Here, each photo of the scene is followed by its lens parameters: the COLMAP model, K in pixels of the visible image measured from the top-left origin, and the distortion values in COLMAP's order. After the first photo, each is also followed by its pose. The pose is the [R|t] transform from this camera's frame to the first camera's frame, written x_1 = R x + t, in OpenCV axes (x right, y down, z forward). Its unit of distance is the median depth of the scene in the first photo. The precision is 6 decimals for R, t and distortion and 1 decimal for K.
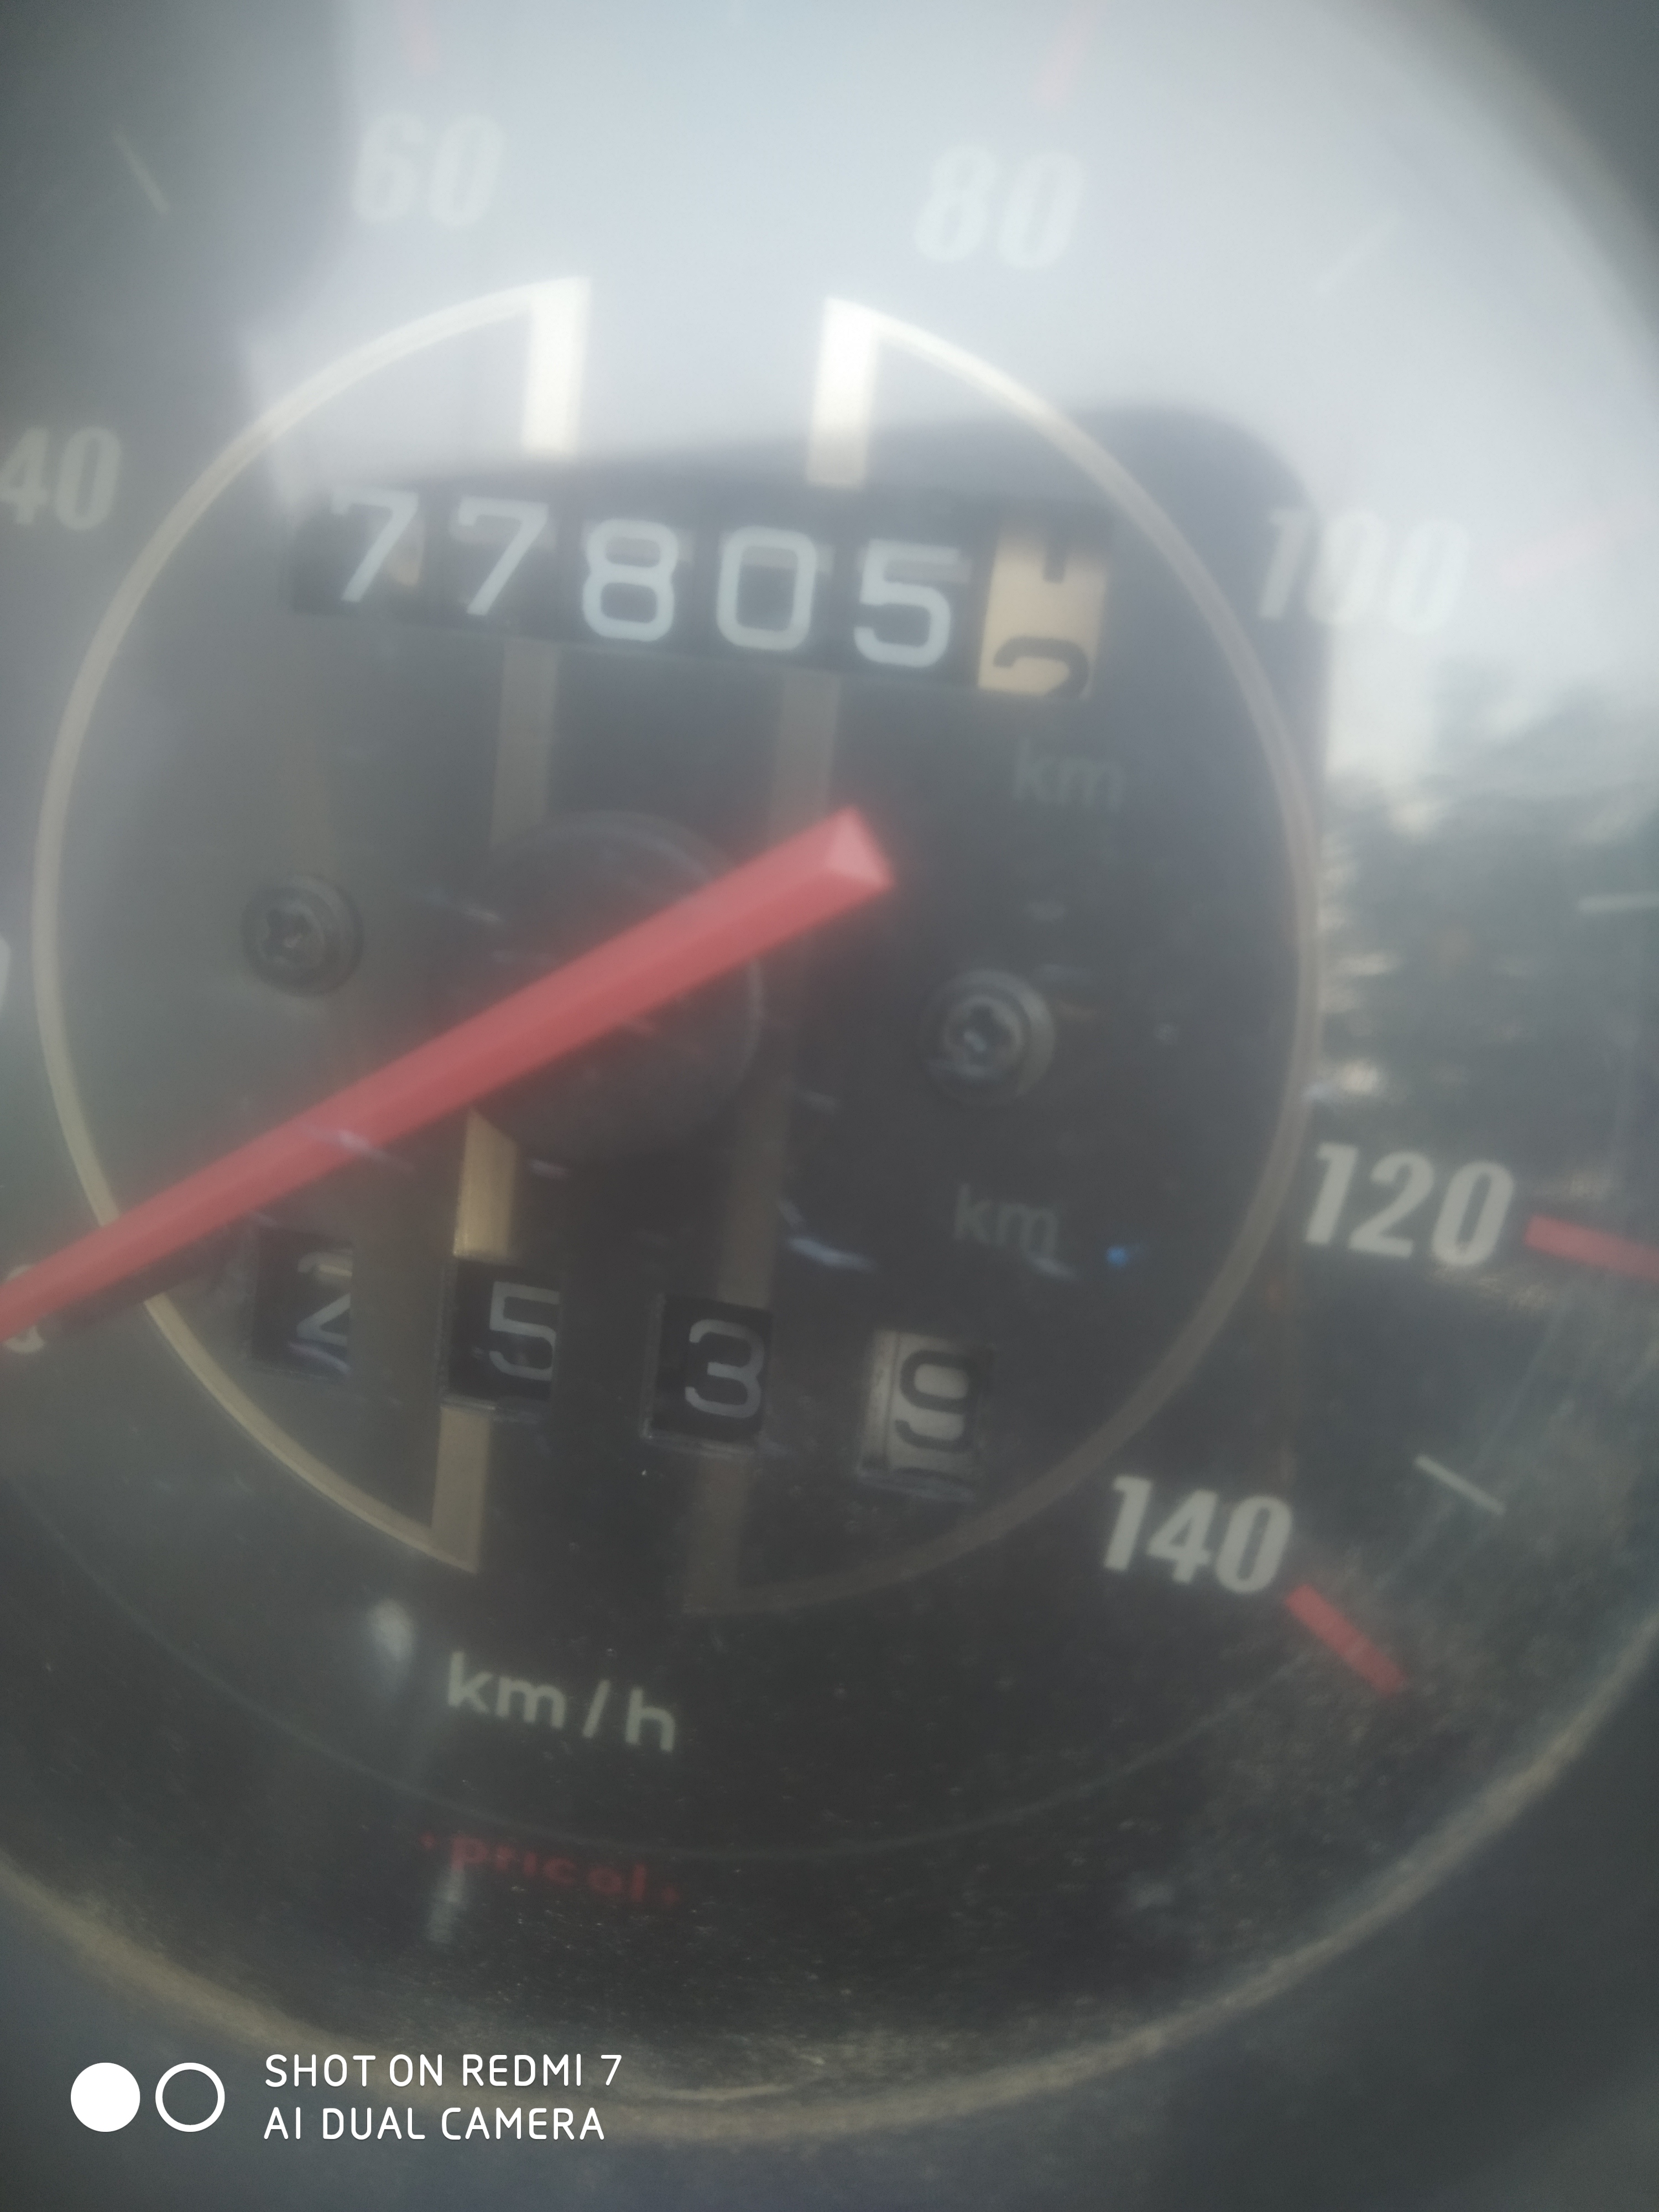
lens RADIAL K [[2210.9, 0, 811.8], [0, 2210.9, 1124.3], [0, 0, 1]] dist [-0.013532, 0.000000]
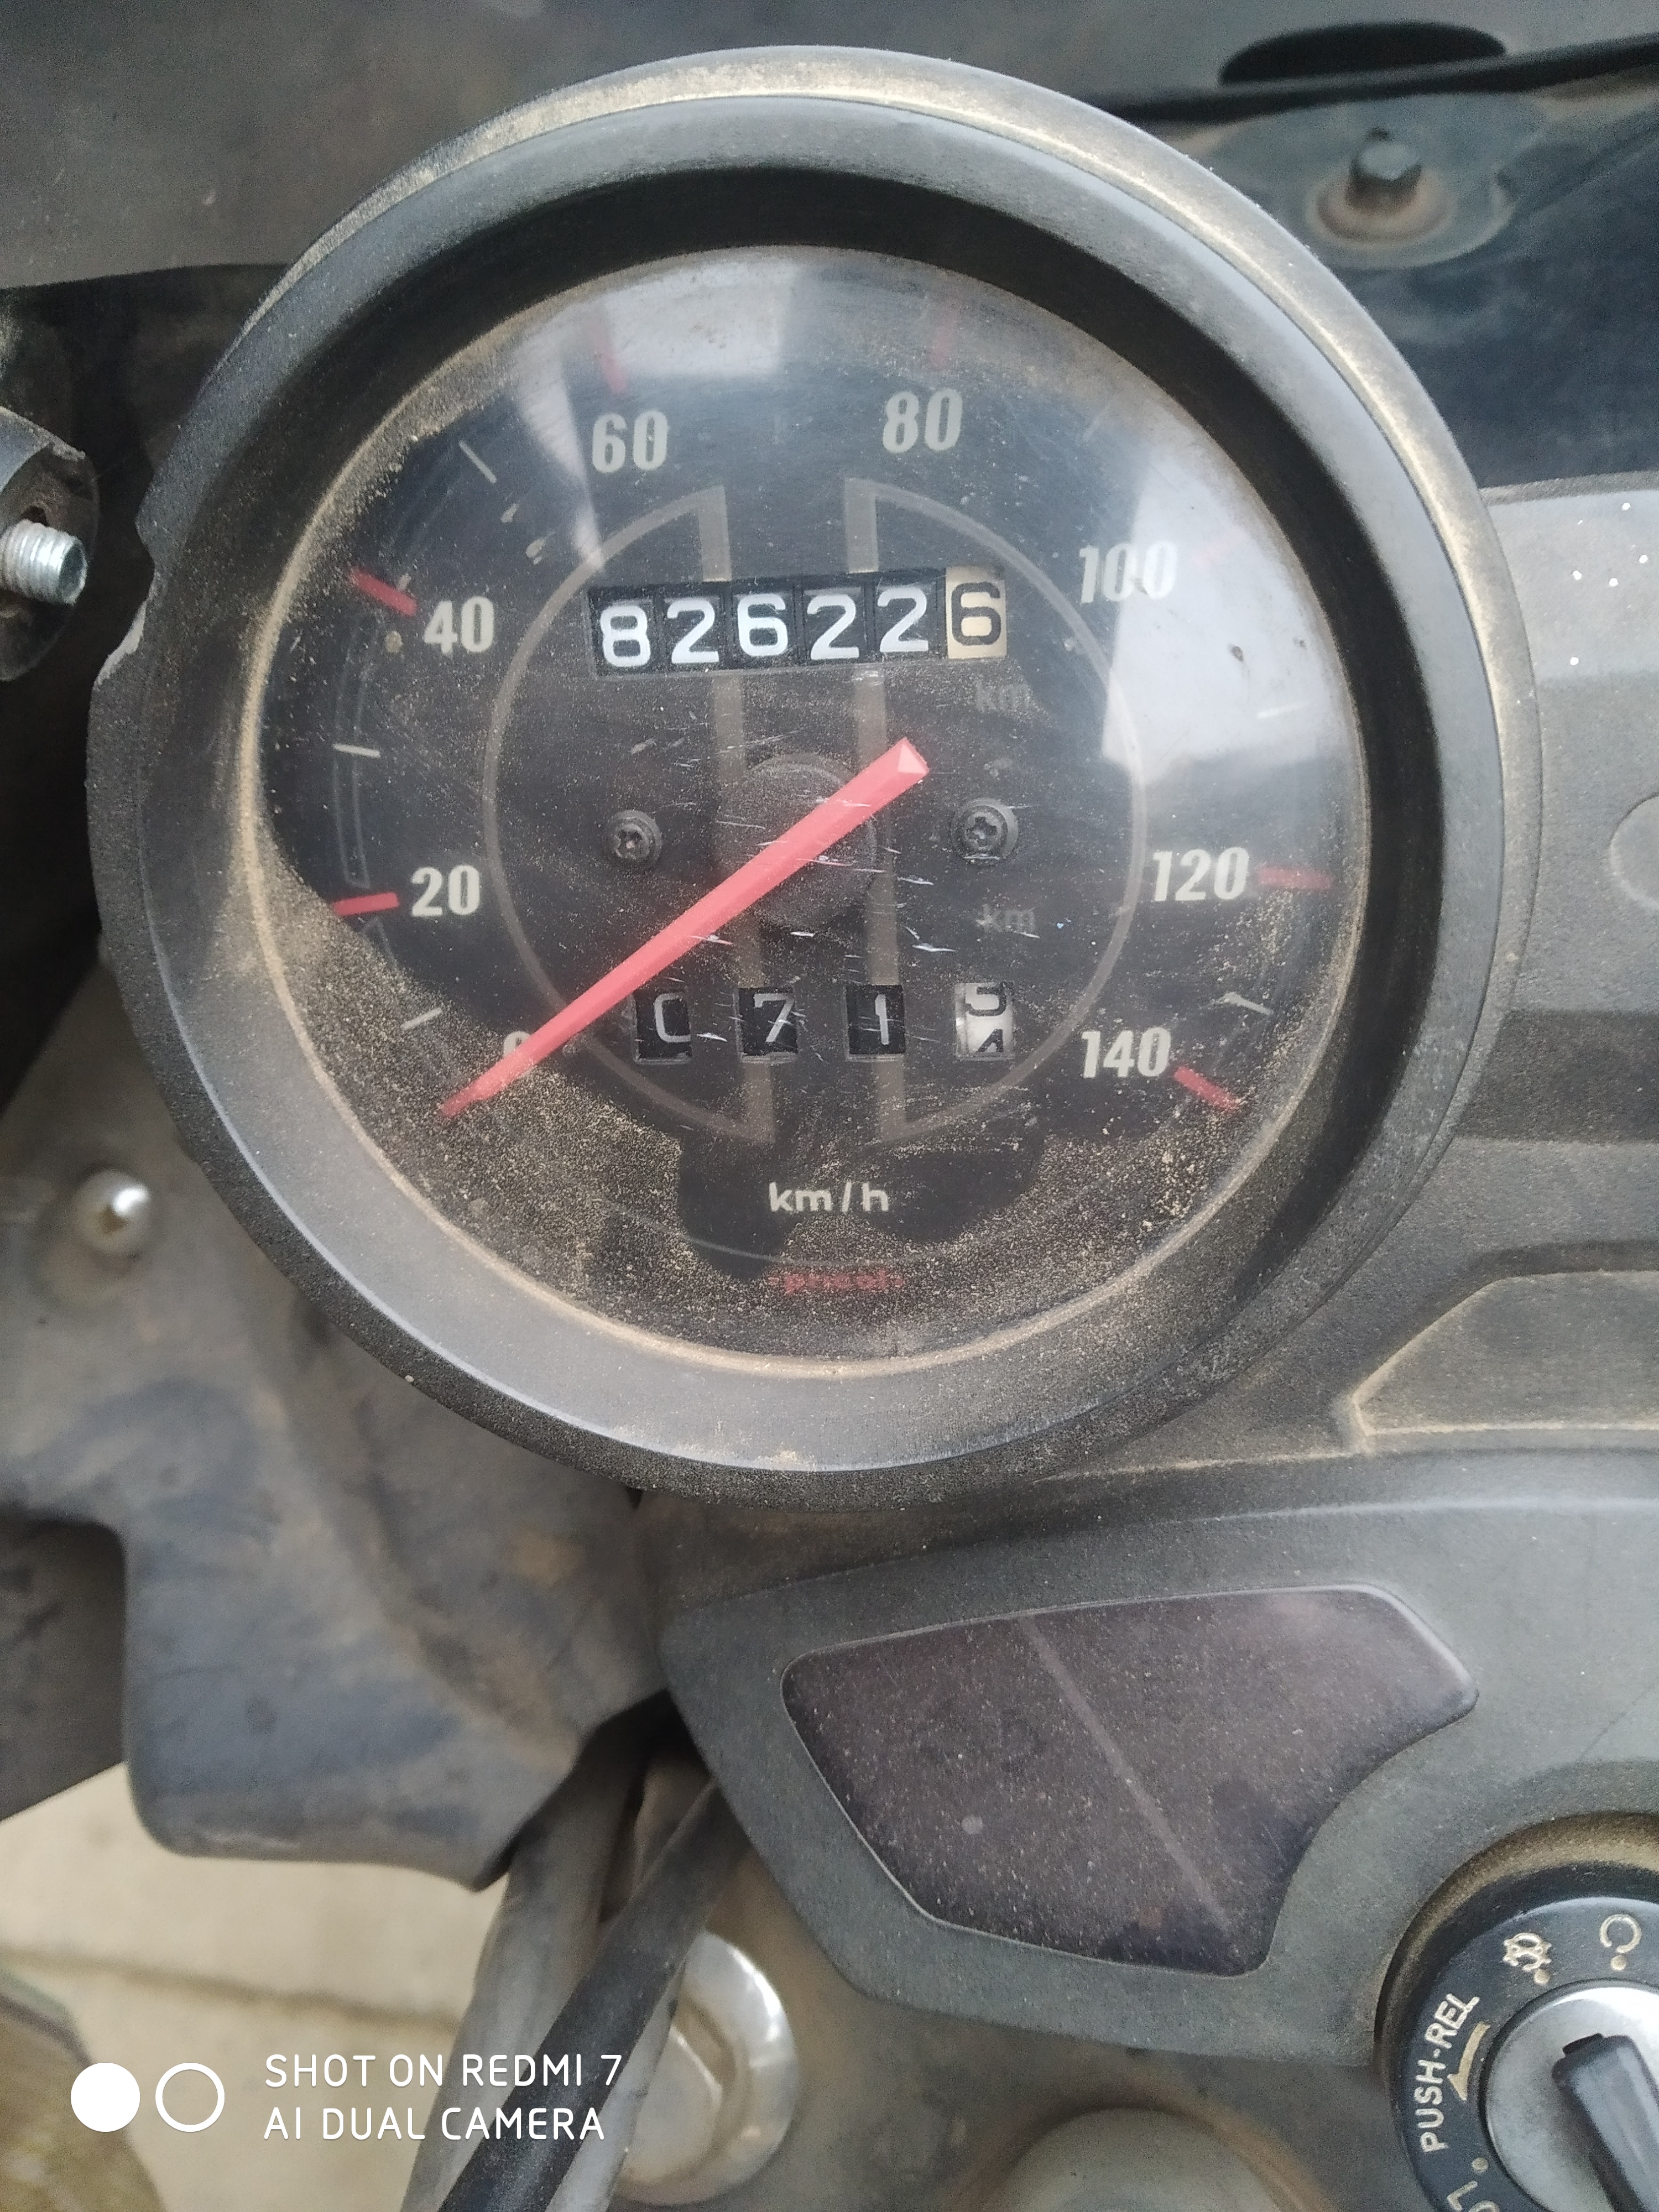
lens RADIAL K [[2199.4, 0, 827.2], [0, 2199.4, 1164.7], [0, 0, 1]] dist [0.030236, 0.000000]
pose [[0.982738, -0.184981, 0.002842, -0.122617], [0.182313, 0.970945, 0.155010, -0.079874], [-0.031434, -0.151816, 0.987909, -1.019125]]
